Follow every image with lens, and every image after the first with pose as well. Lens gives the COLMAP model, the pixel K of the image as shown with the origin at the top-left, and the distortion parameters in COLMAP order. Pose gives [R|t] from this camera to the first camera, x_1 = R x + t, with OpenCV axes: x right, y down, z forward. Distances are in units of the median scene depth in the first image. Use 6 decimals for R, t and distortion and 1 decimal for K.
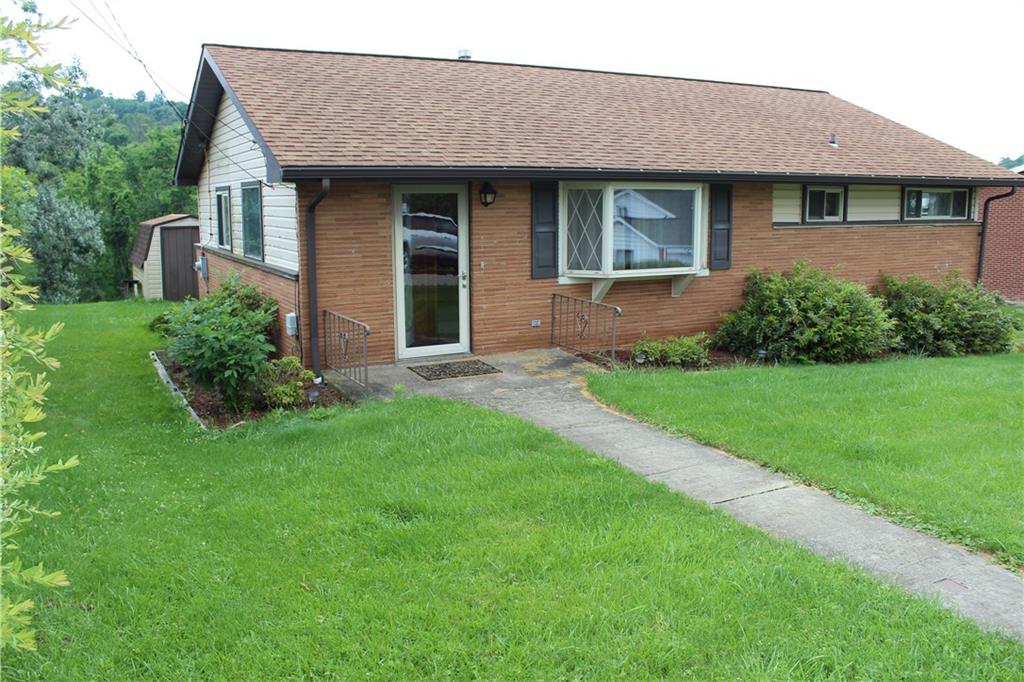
lens RADIAL K [[859.6, 0, 513.1], [0, 859.6, 339.2], [0, 0, 1]] dist [-0.119799, 0.090907]
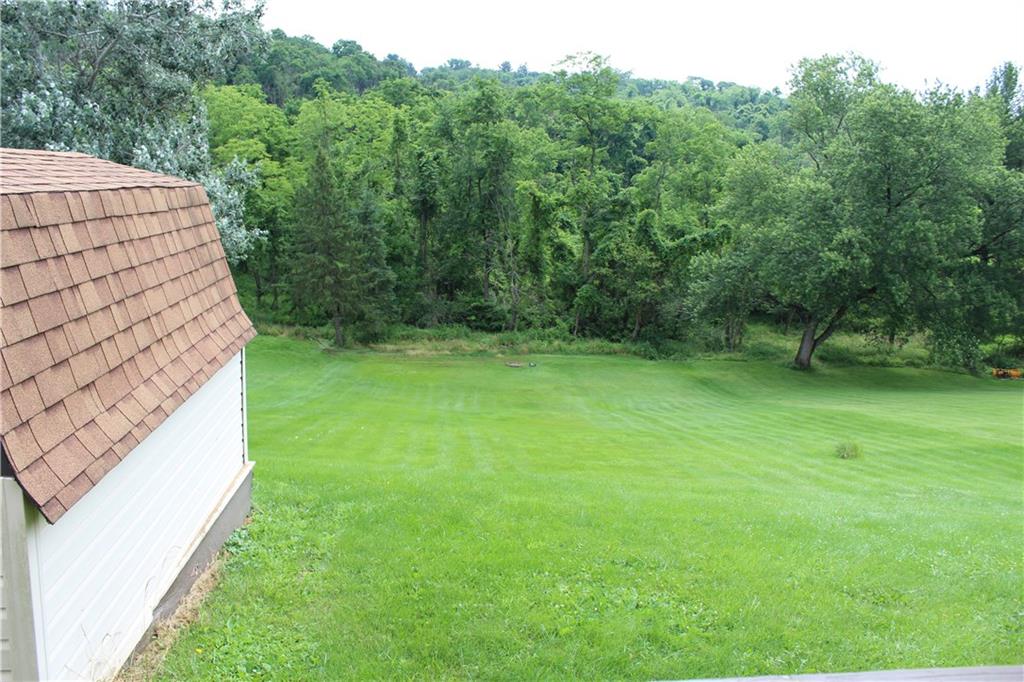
lens RADIAL K [[859.6, 0, 513.1], [0, 859.6, 344.0], [0, 0, 1]] dist [-0.119799, 0.090907]
pose [[0.919277, 0.096242, -0.381663, -0.388028], [-0.083971, 0.995276, 0.048722, -0.239241], [0.384549, -0.012740, 0.923017, 1.725367]]
